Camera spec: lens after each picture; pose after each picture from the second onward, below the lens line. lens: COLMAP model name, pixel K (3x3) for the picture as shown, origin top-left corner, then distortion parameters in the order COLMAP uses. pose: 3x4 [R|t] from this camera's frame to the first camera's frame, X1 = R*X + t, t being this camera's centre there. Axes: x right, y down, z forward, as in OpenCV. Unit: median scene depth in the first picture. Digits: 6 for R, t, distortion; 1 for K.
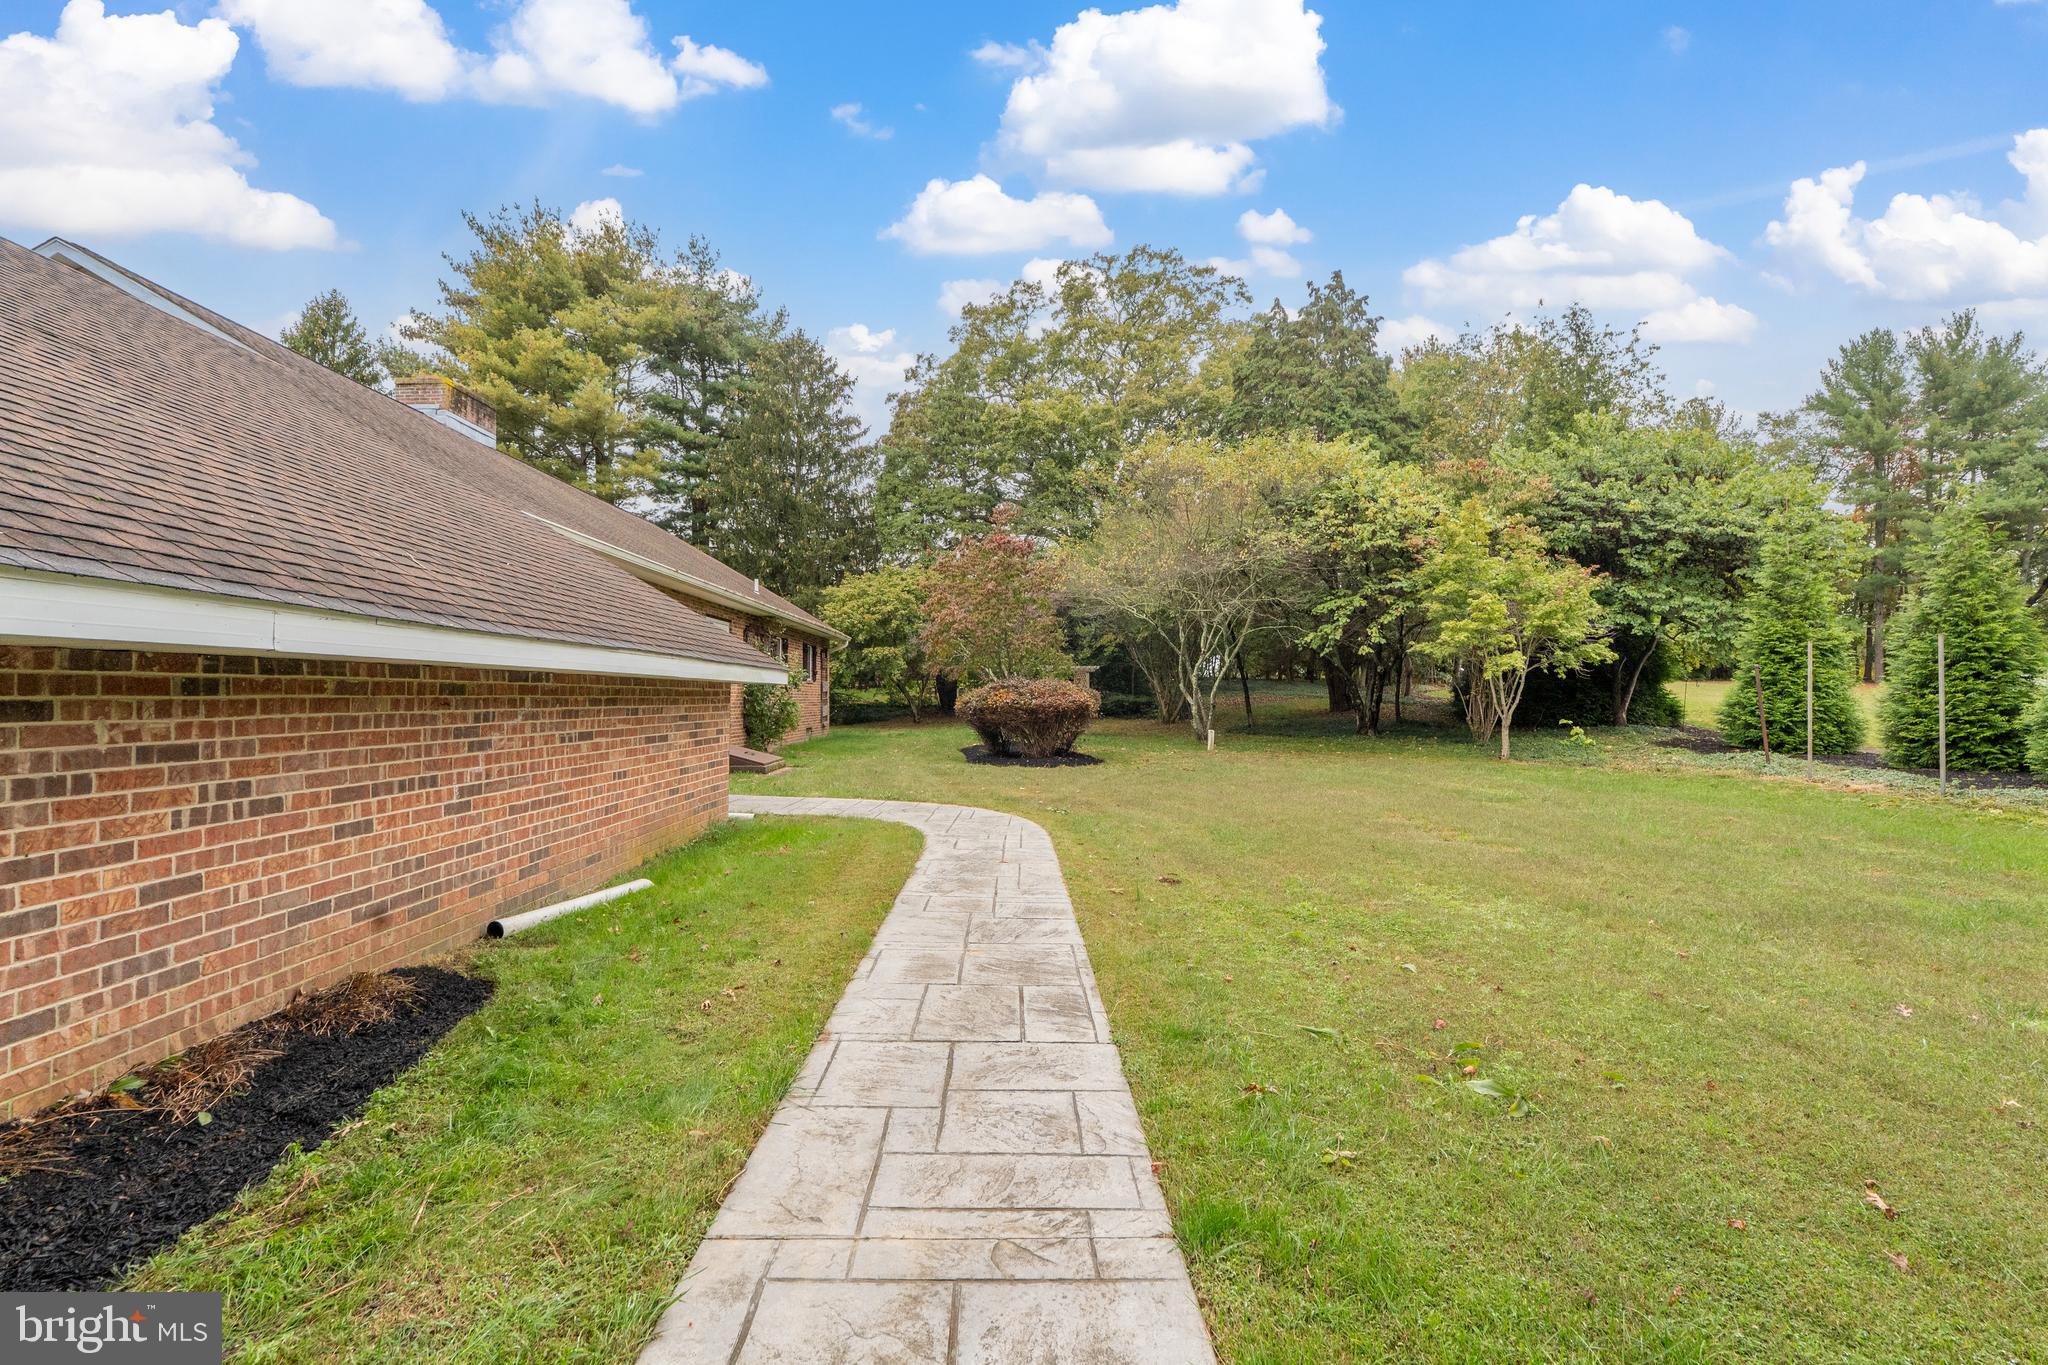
lens RADIAL K [[914.3, 0, 1035.1], [0, 914.3, 690.9], [0, 0, 1]] dist [-0.012236, 0.001890]
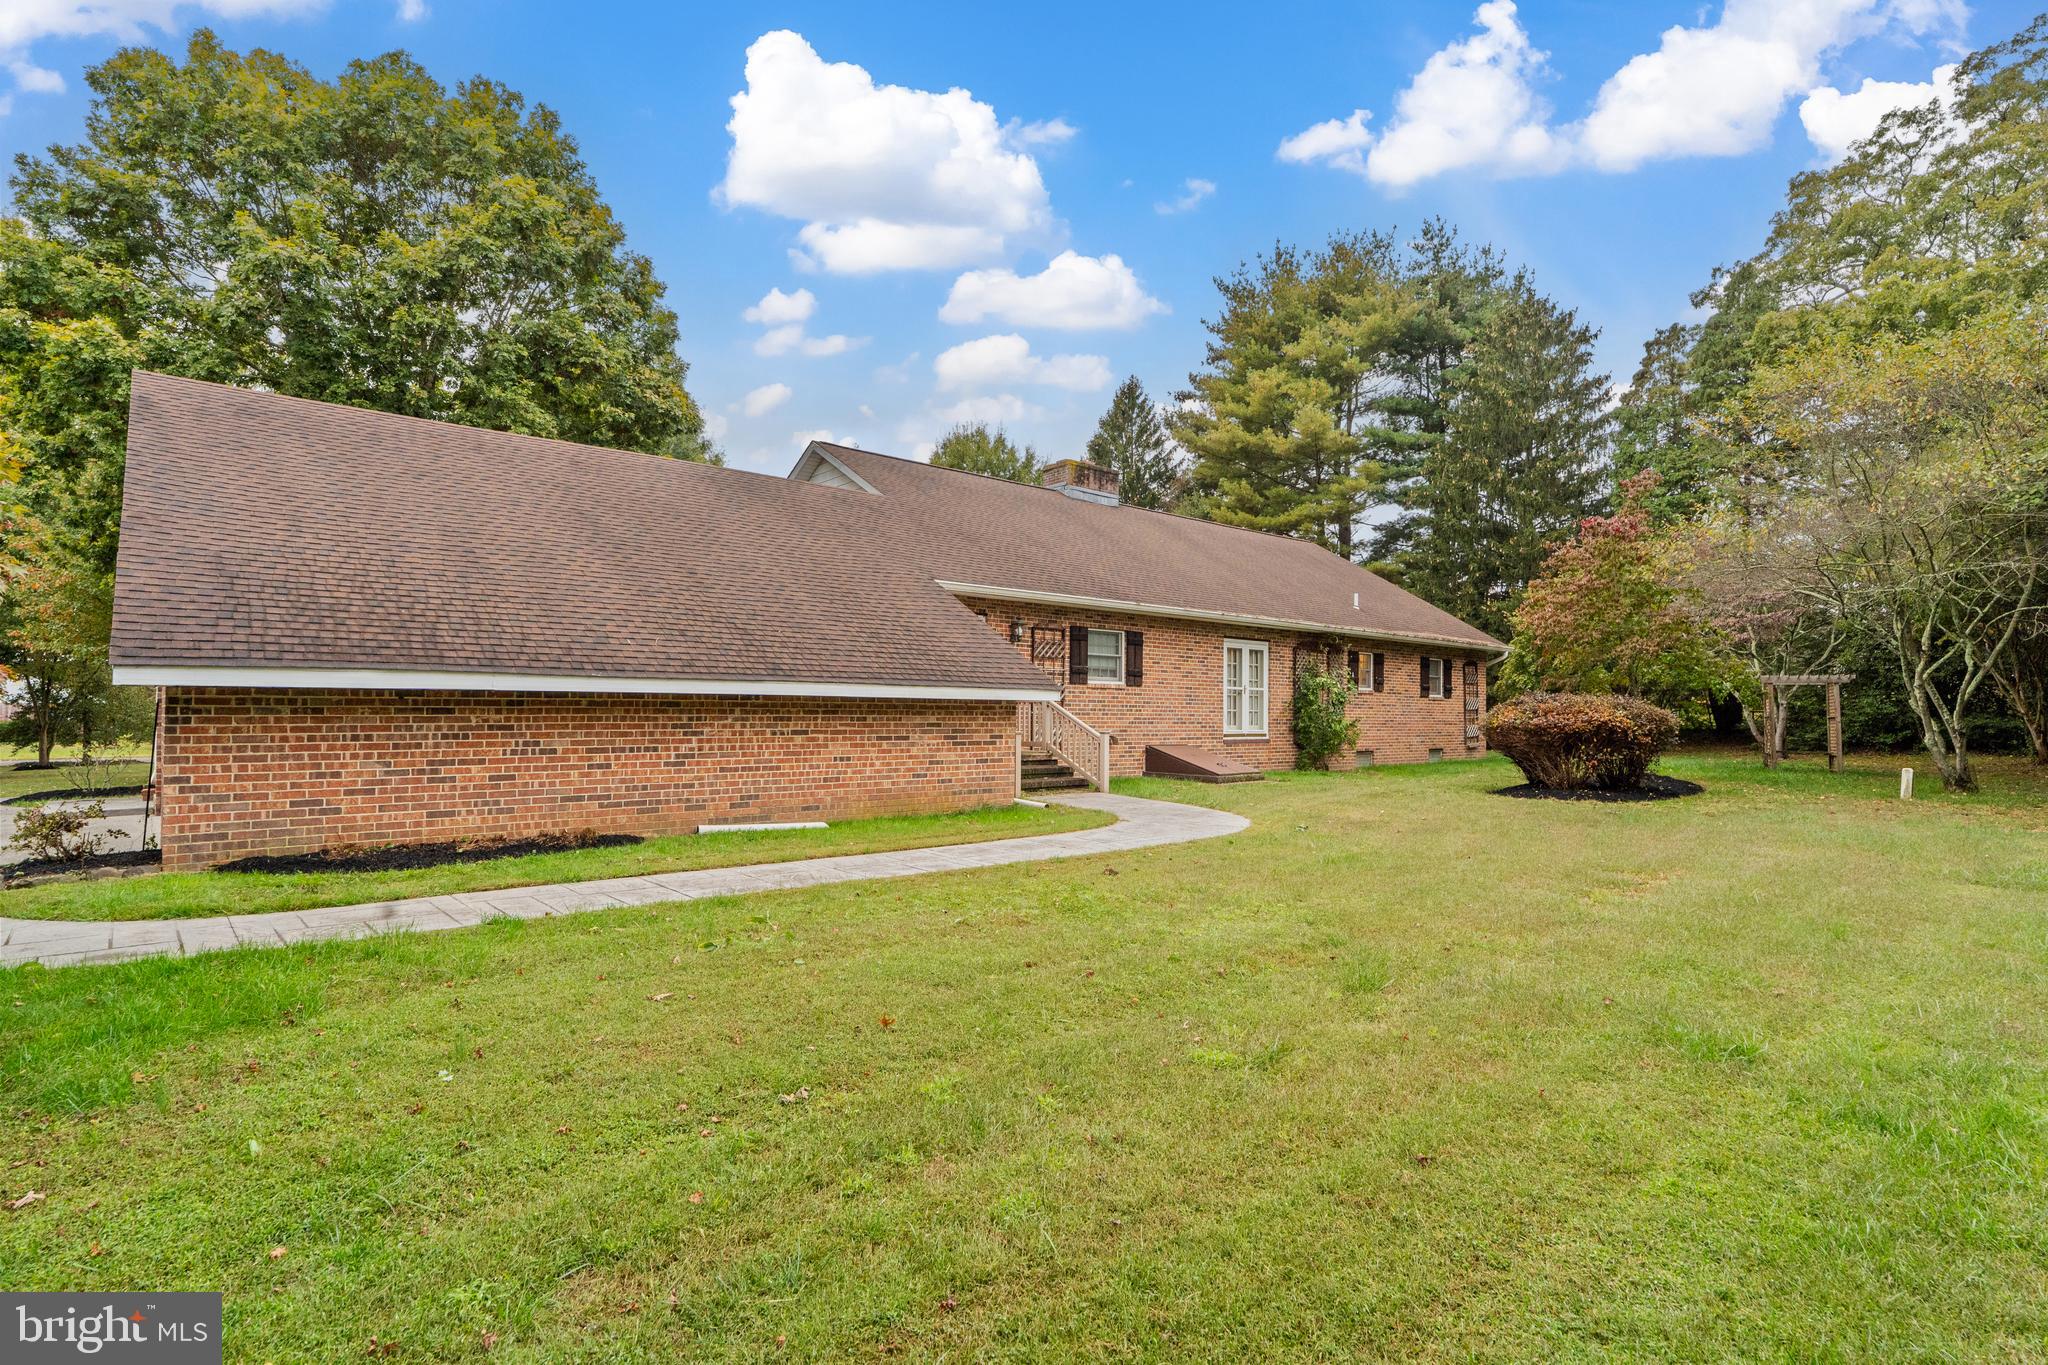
lens RADIAL K [[1041.6, 0, 1056.4], [0, 1041.6, 702.8], [0, 0, 1]] dist [-0.007485, 0.000862]
pose [[0.659573, -0.004479, -0.751627, 1.755891], [-0.000358, 0.999980, -0.006273, 0.009554], [0.751640, 0.004406, 0.659559, 0.138042]]
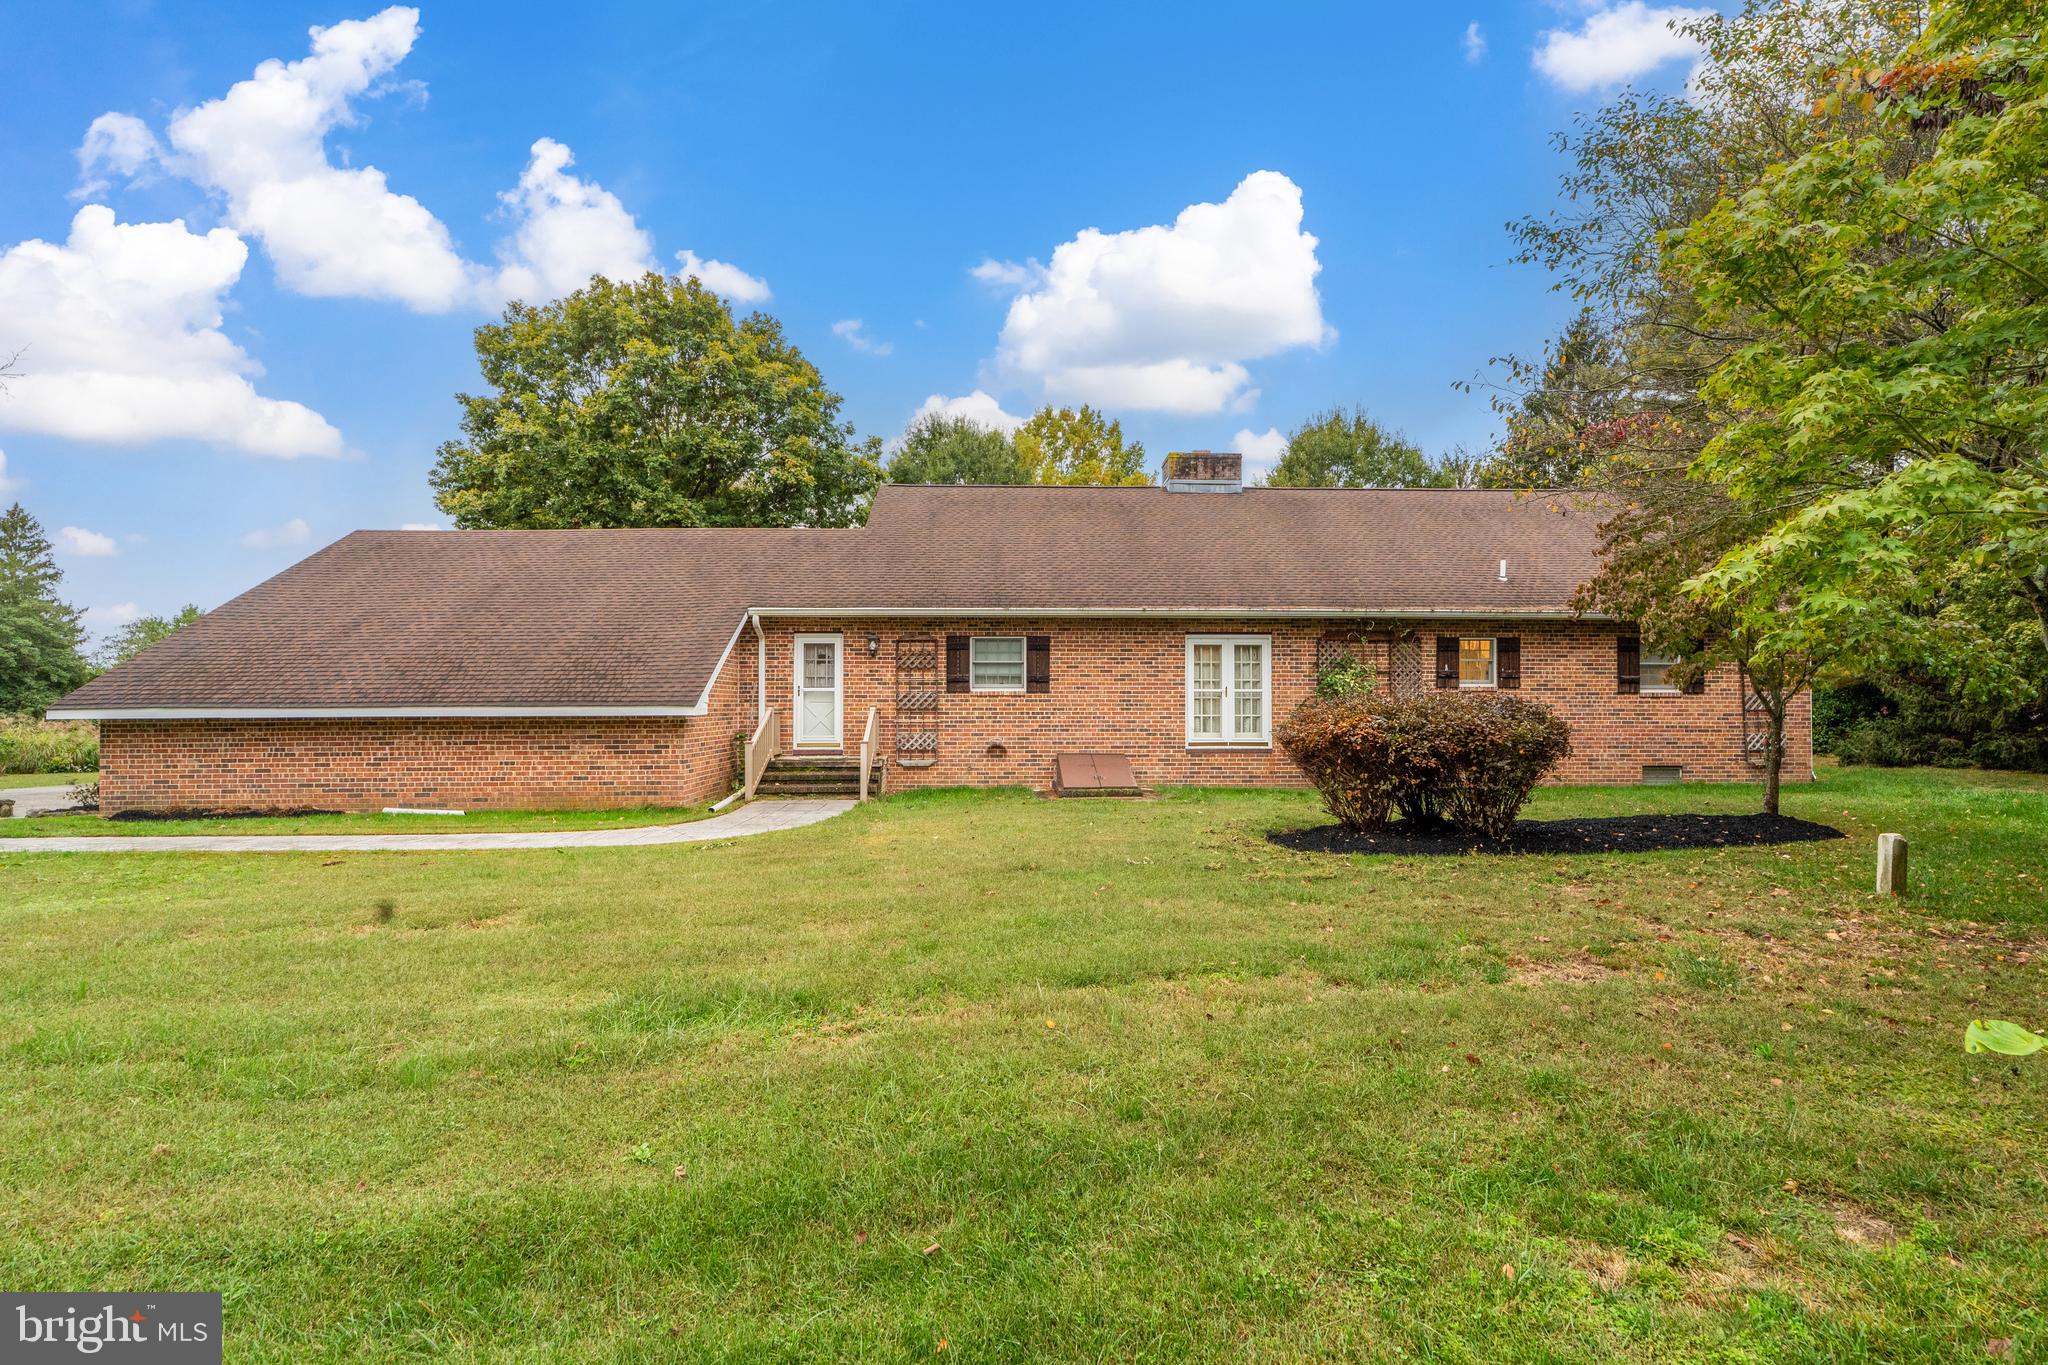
lens RADIAL K [[945.1, 0, 1026.8], [0, 945.1, 685.5], [0, 0, 1]] dist [0.001196, 0.000421]
pose [[-0.000737, -0.015166, -0.999885, 2.576083], [0.010365, 0.999831, -0.015173, -0.060510], [0.999946, -0.010375, -0.000580, 3.339000]]
